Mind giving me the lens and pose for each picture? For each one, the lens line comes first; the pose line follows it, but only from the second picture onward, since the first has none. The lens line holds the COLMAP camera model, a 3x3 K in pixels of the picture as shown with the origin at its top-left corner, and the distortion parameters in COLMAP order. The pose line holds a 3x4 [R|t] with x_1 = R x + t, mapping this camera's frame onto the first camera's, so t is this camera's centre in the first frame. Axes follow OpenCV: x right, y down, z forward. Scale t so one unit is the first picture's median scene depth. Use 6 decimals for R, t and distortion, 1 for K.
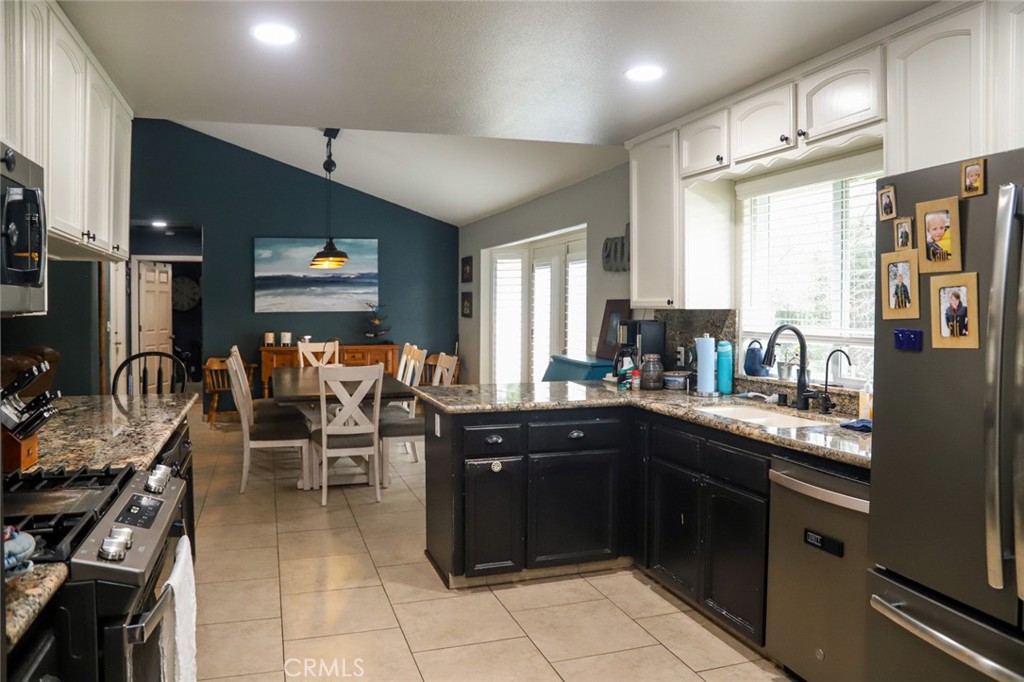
lens RADIAL K [[742.2, 0, 517.0], [0, 742.2, 318.3], [0, 0, 1]] dist [-0.135772, 0.114583]
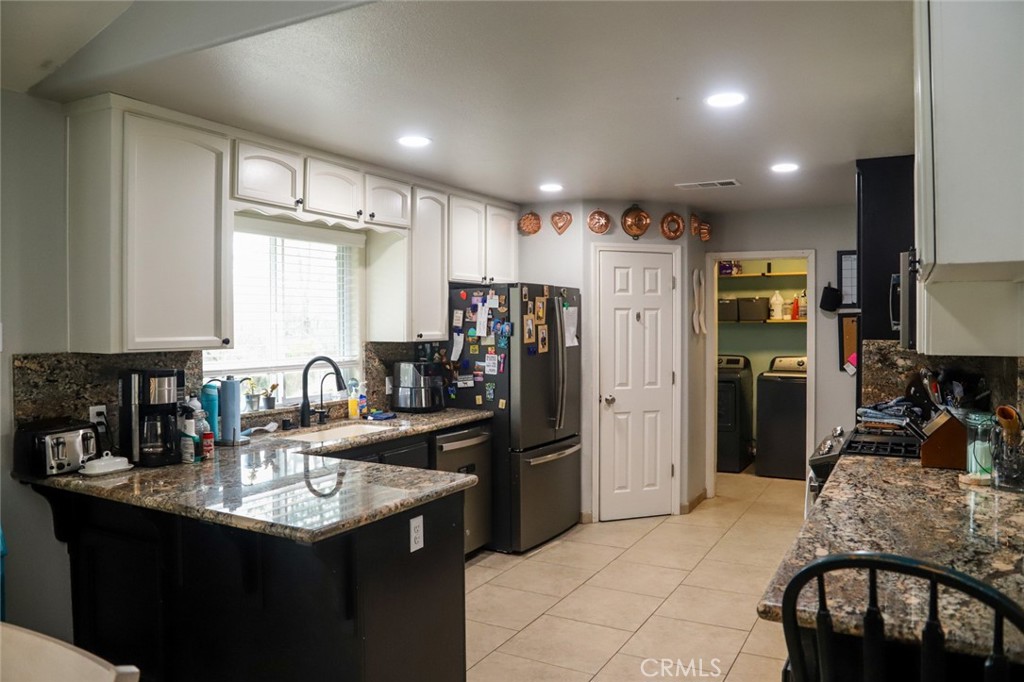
lens RADIAL K [[742.2, 0, 517.0], [0, 742.2, 318.3], [0, 0, 1]] dist [-0.135772, 0.114583]
pose [[-0.678204, 0.003789, 0.734864, -0.795457], [0.014850, 0.999853, 0.008550, -0.064035], [-0.734723, 0.016711, -0.678161, 1.684687]]
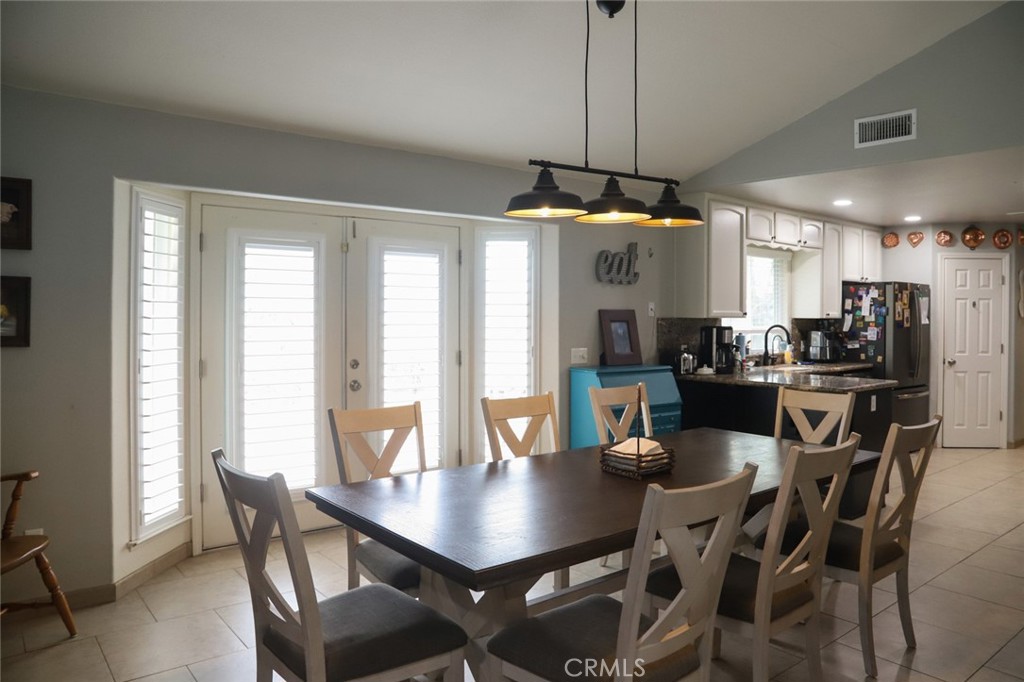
lens RADIAL K [[707.1, 0, 537.0], [0, 707.1, 315.1], [0, 0, 1]] dist [-0.113482, 0.090139]
pose [[-0.365868, -0.006263, 0.930646, -1.326149], [0.009221, 0.999904, 0.010354, -0.049718], [-0.930621, 0.012370, -0.365775, 2.524181]]
